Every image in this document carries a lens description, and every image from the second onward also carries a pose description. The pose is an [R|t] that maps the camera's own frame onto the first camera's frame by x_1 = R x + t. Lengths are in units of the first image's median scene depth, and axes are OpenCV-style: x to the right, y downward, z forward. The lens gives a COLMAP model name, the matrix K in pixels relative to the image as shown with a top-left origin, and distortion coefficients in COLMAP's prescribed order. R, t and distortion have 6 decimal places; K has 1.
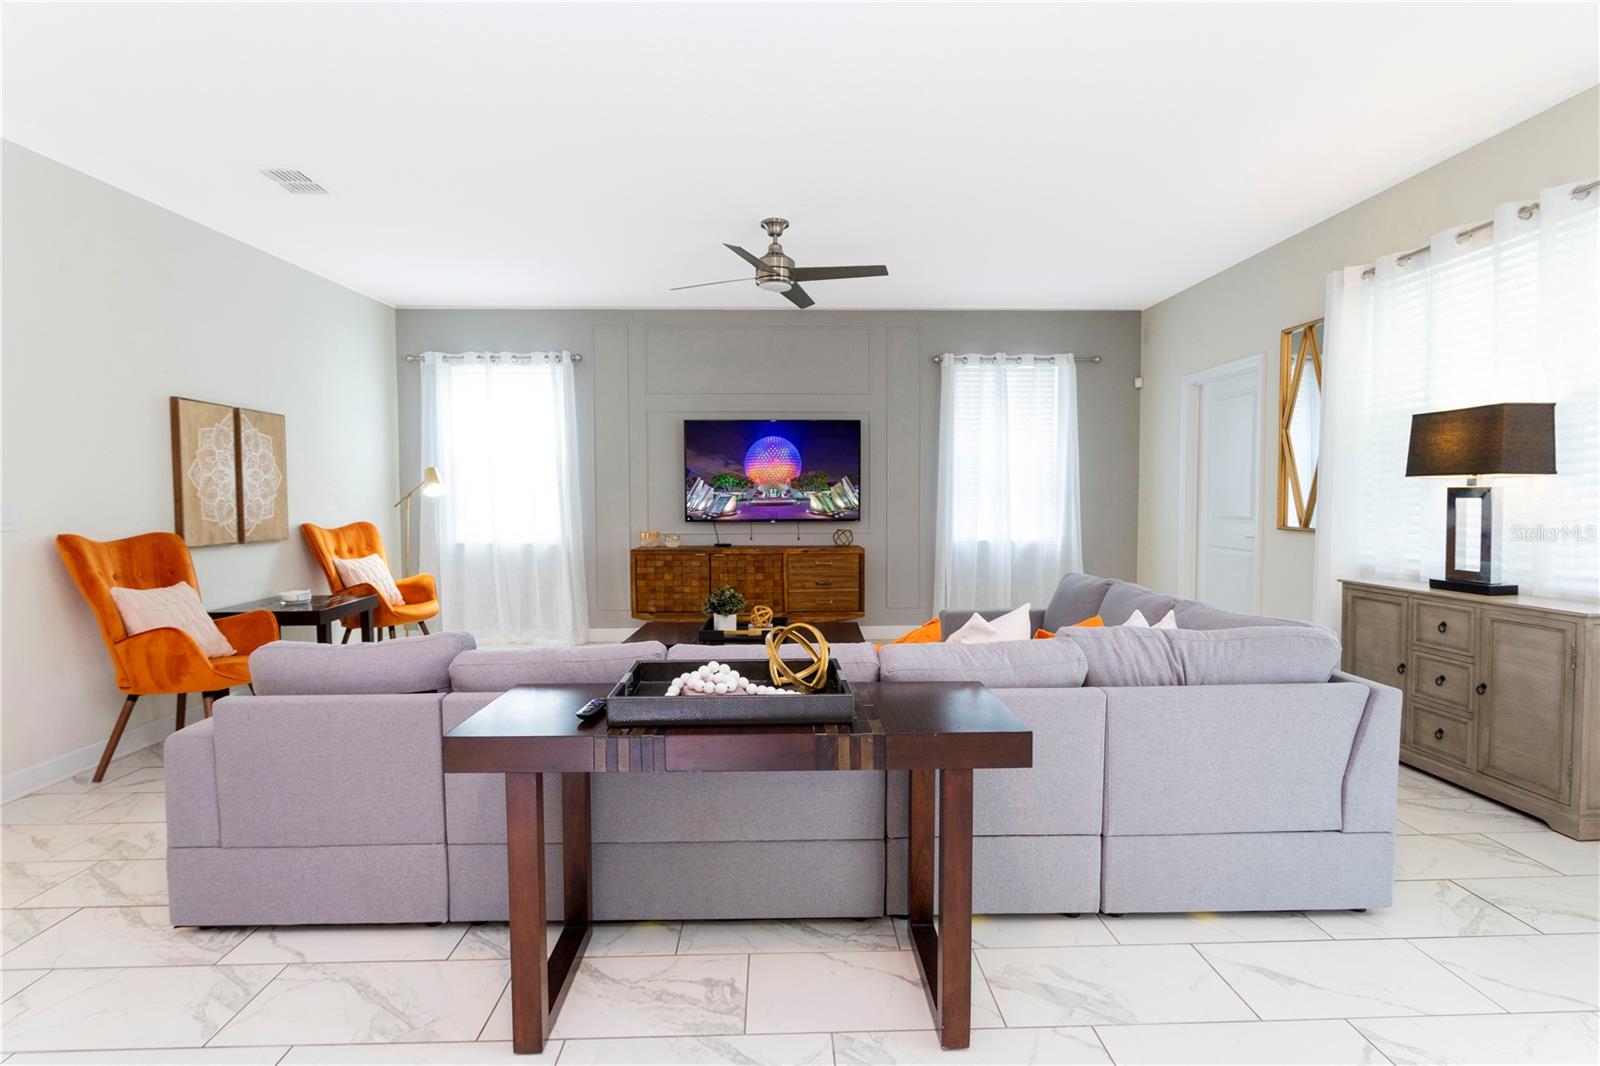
lens RADIAL K [[755.9, 0, 800.0], [0, 755.9, 533.0], [0, 0, 1]] dist [-0.001677, 0.000101]
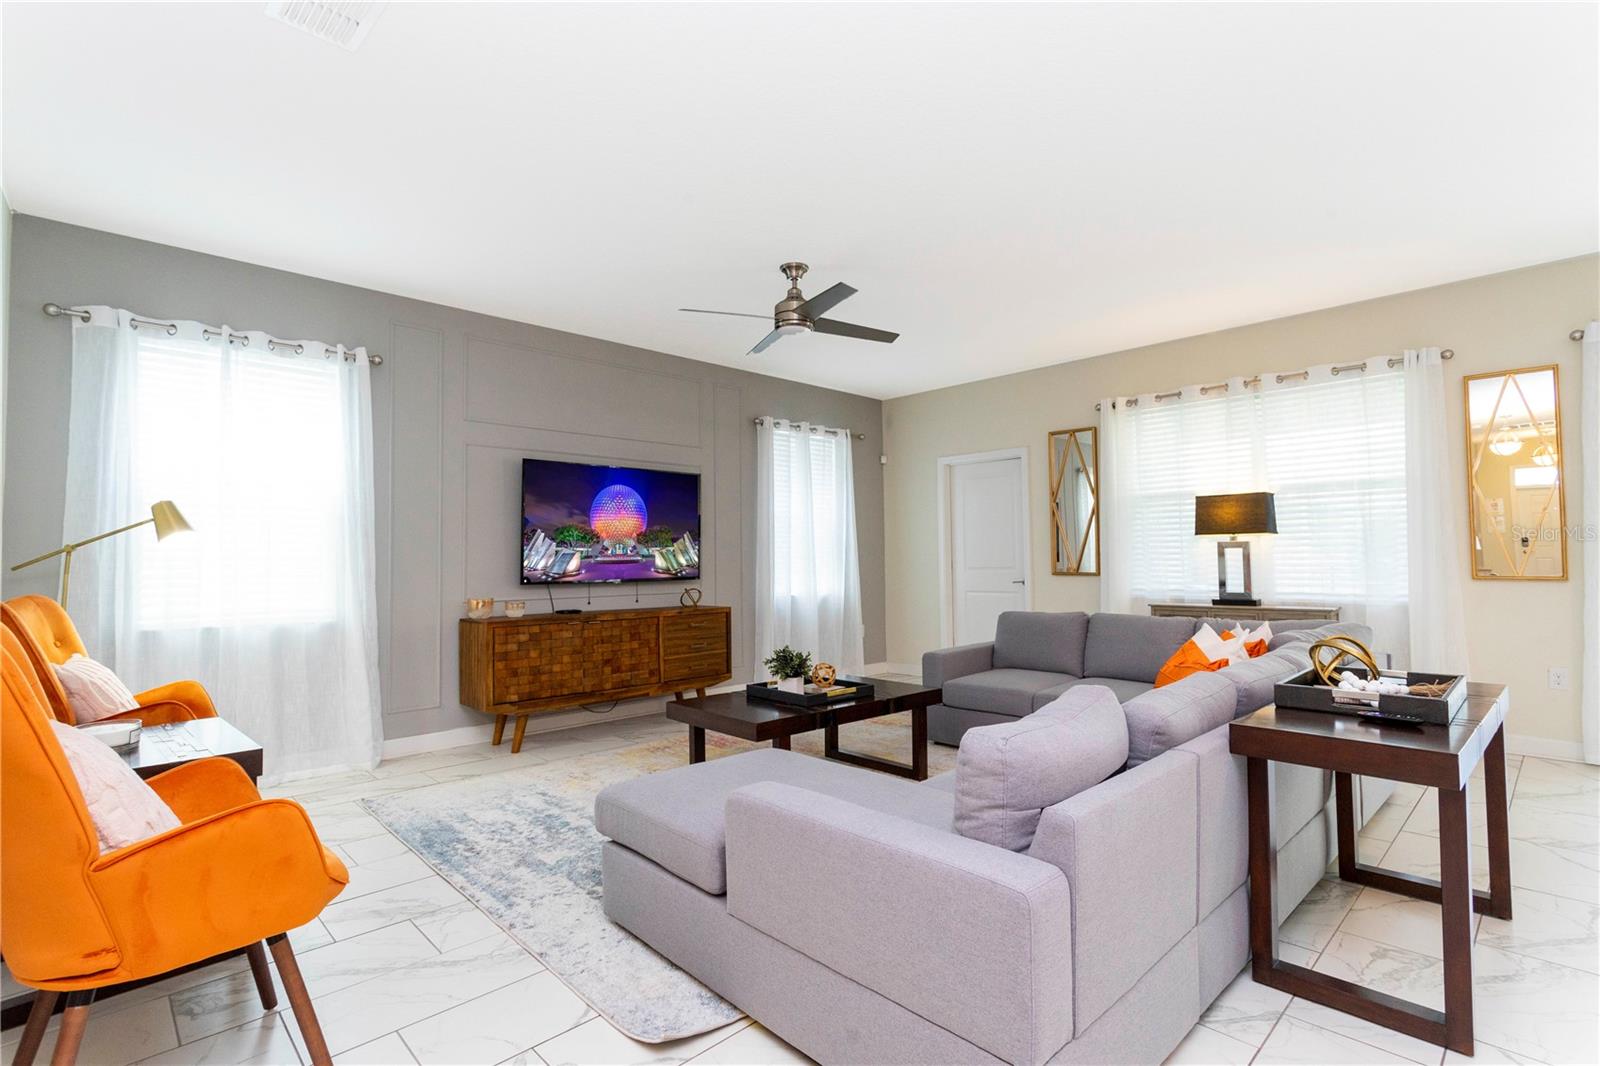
lens RADIAL K [[752.7, 0, 800.0], [0, 752.7, 533.0], [0, 0, 1]] dist [-0.000918, 0.000476]
pose [[0.743591, 0.019355, 0.668355, -0.465019], [0.041015, 0.996378, -0.074487, 0.002098], [-0.667376, 0.082801, 0.740104, 0.212902]]
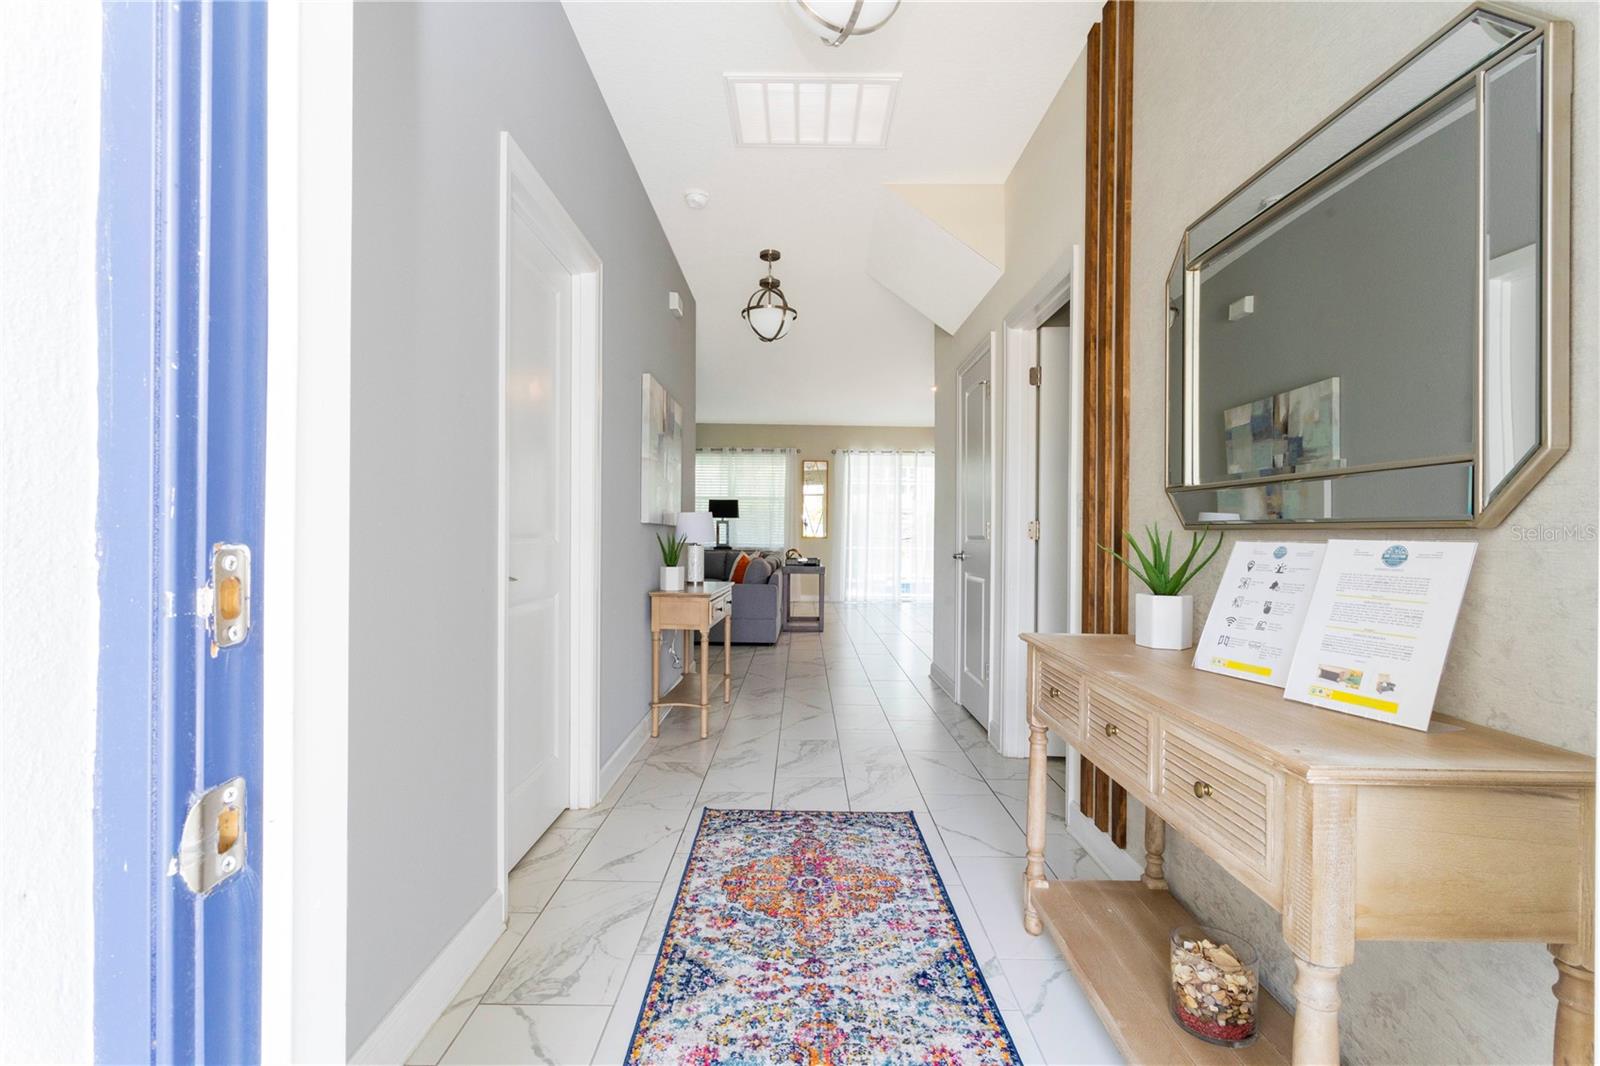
lens RADIAL K [[755.9, 0, 800.0], [0, 755.9, 533.0], [0, 0, 1]] dist [-0.001677, 0.000101]
pose [[0.043917, 0.002878, 0.999031, -1.398767], [0.042791, 0.999073, -0.004759, 0.016349], [-0.998118, 0.042959, 0.043753, 0.241567]]
